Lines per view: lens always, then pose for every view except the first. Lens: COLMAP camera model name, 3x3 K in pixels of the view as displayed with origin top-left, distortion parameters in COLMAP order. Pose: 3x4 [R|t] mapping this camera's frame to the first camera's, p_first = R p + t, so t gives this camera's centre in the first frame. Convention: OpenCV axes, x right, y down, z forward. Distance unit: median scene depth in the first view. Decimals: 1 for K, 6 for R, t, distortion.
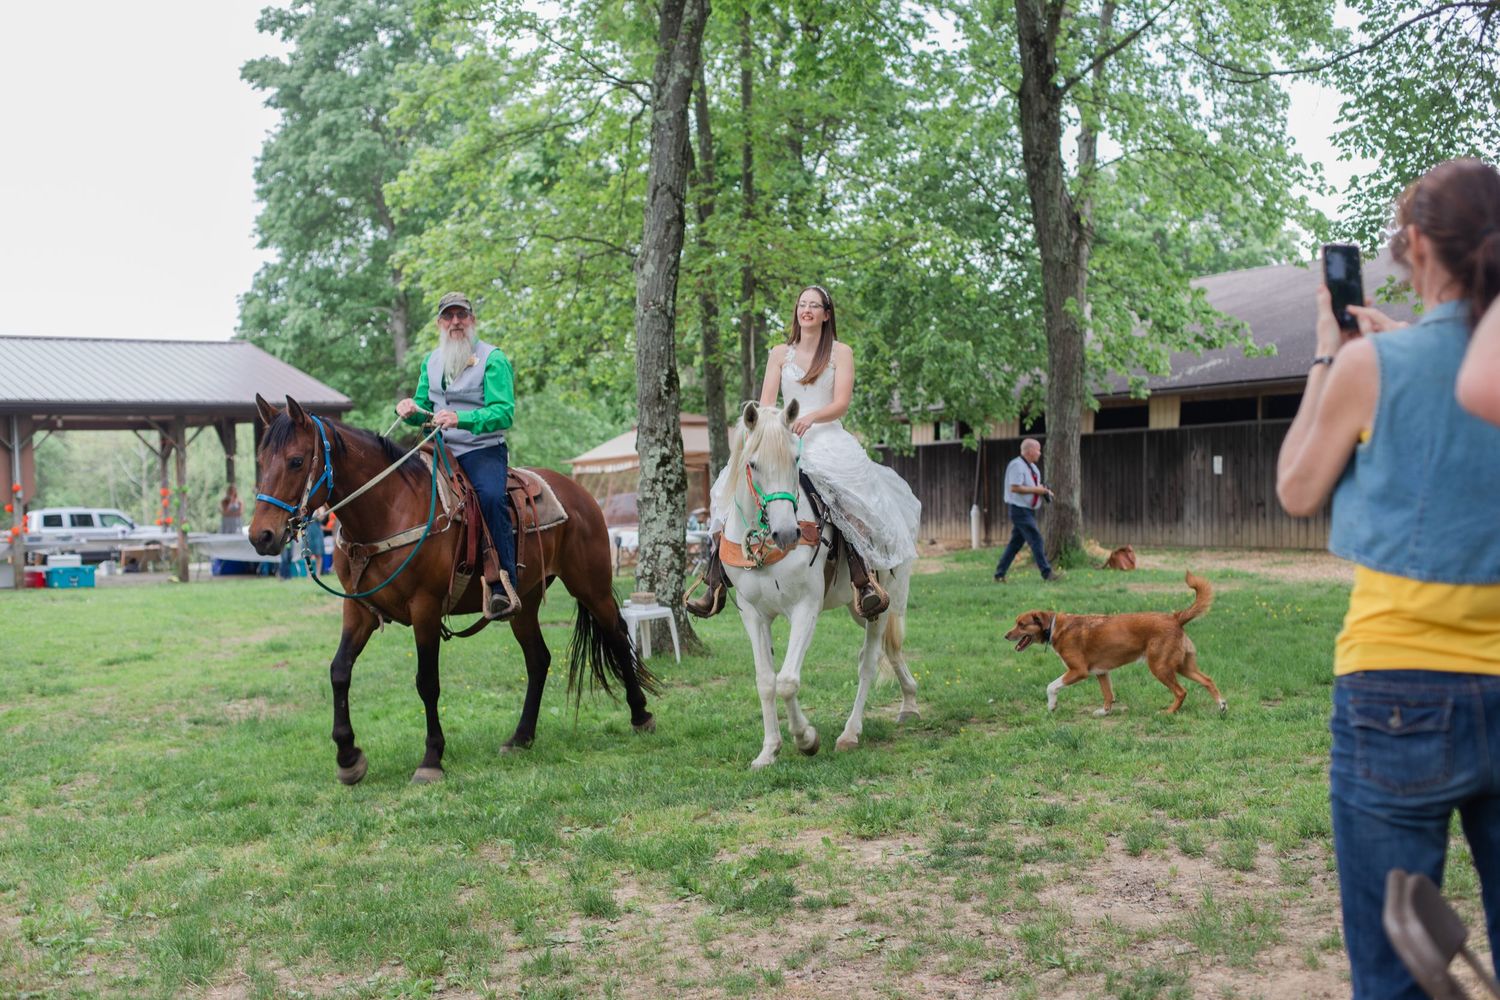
lens RADIAL K [[2141.2, 0, 749.9], [0, 2141.2, 475.9], [0, 0, 1]] dist [0.002237, -0.001385]
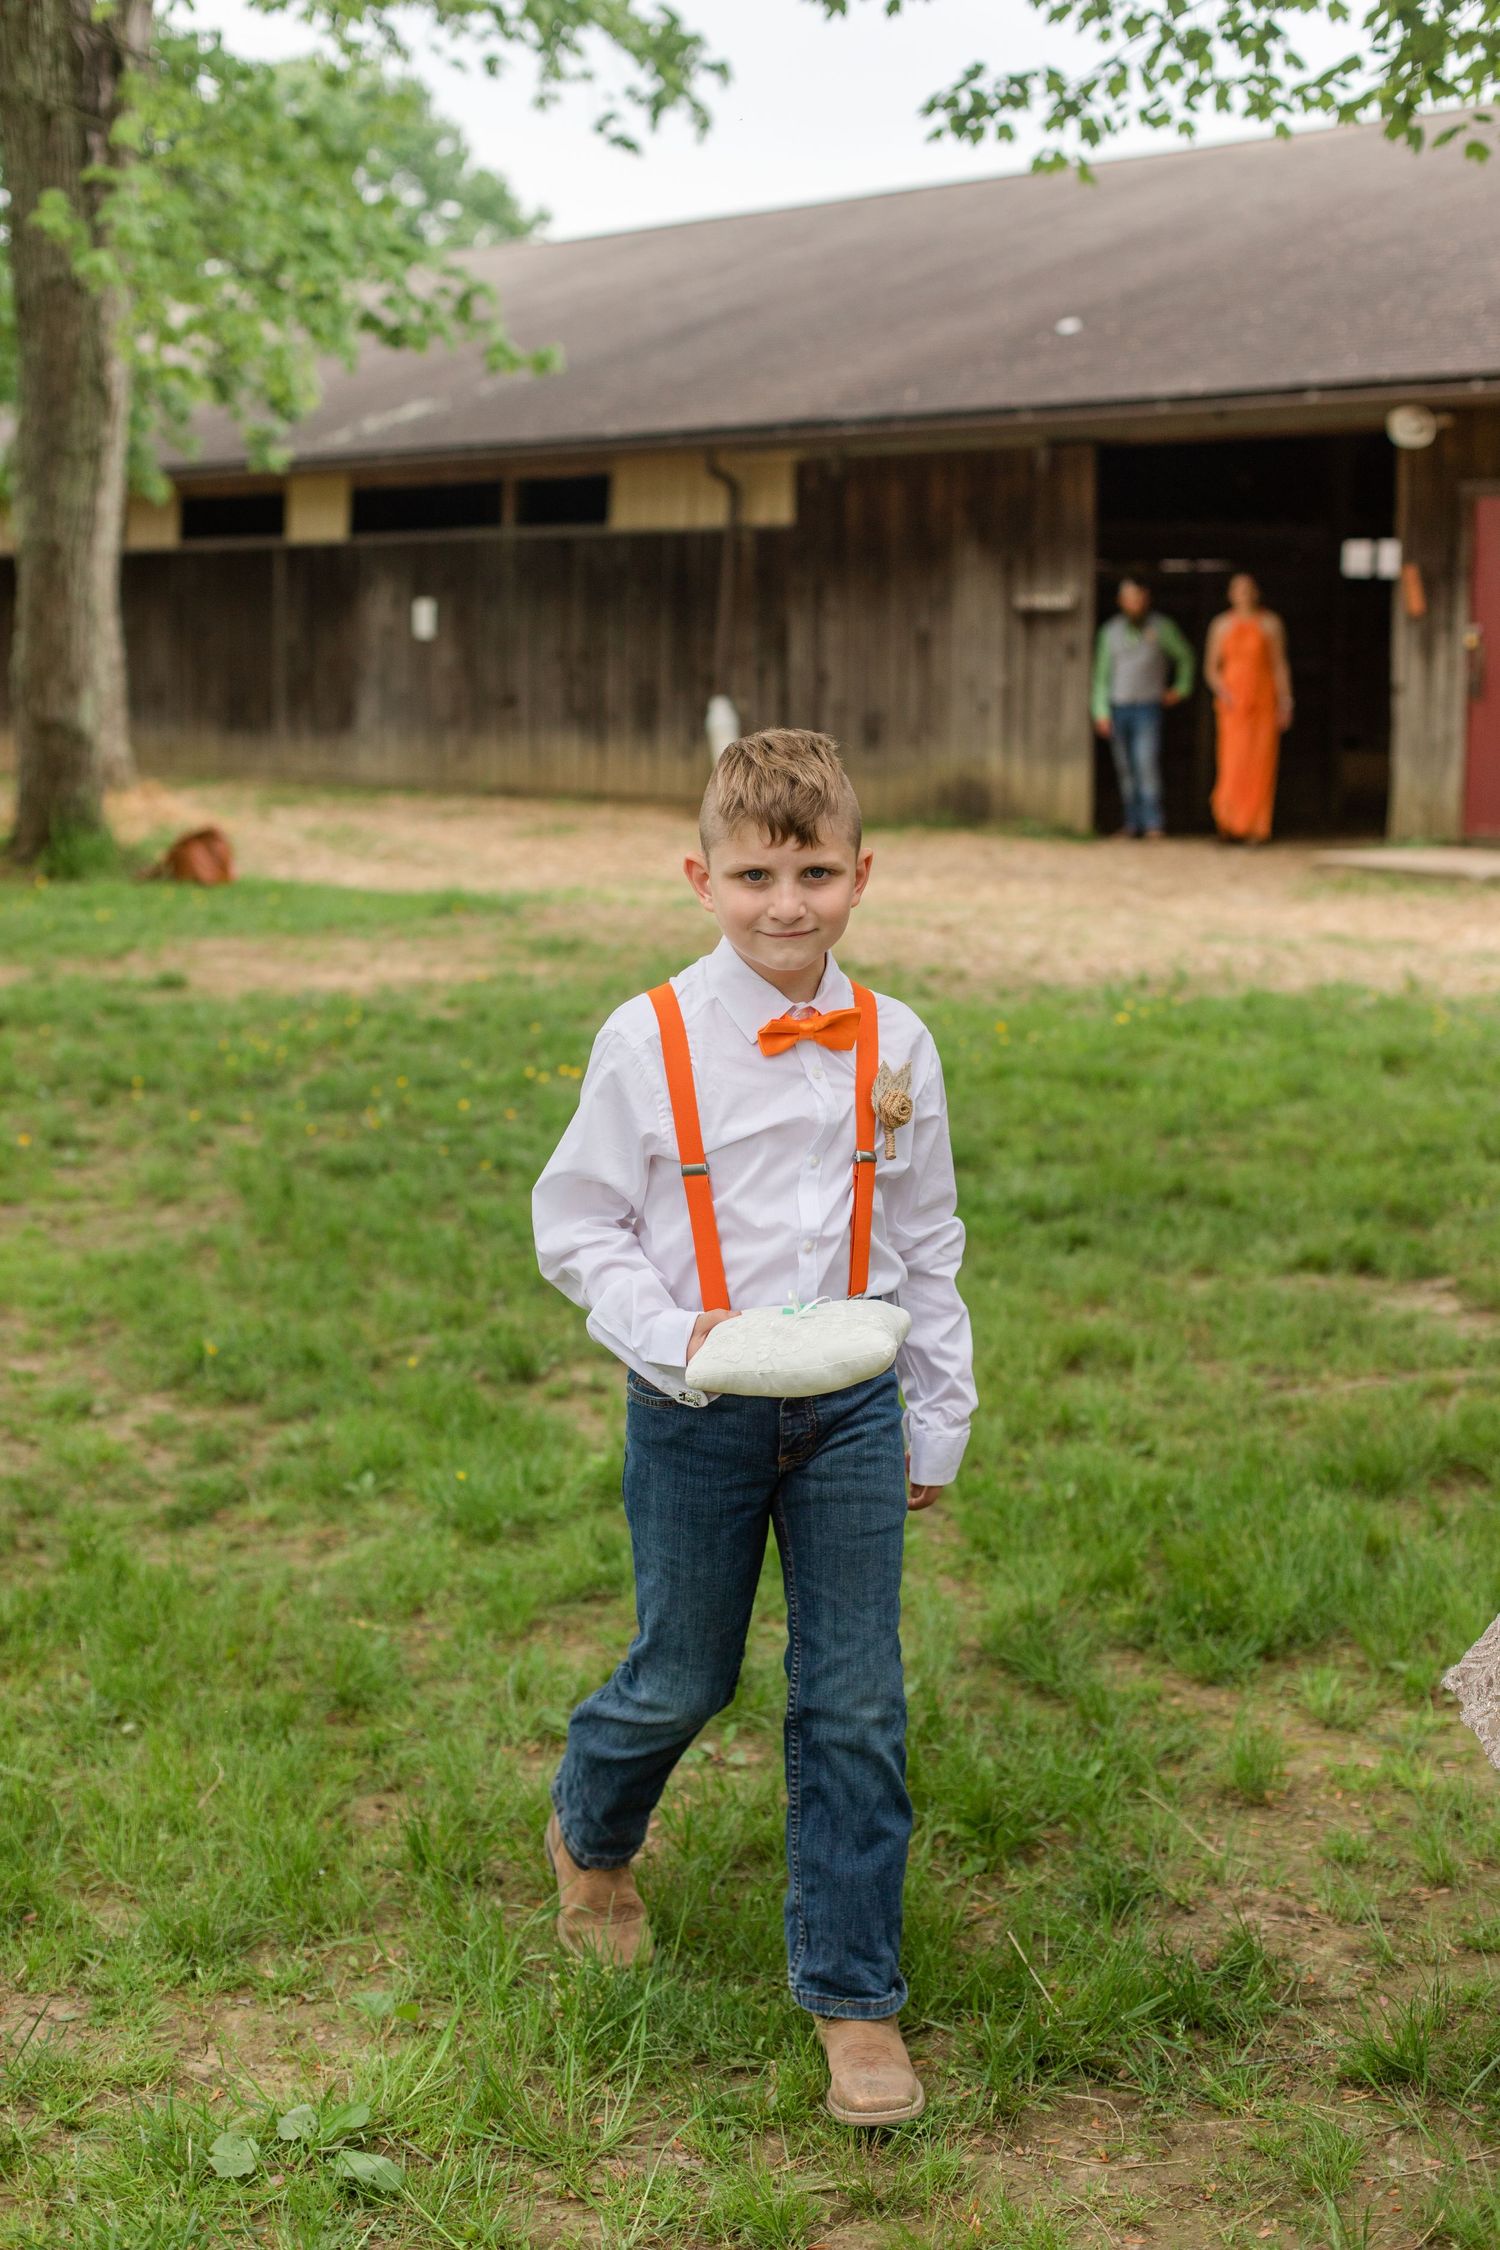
lens RADIAL K [[3211.8, 0, 750.0], [0, 3211.8, 1125.0], [0, 0, 1]] dist [0.002237, -0.001385]
pose [[0.951194, -0.032652, 0.306860, 0.064380], [-0.017473, 0.987093, 0.159195, -0.009766], [-0.308097, -0.156787, 0.938346, 0.288422]]
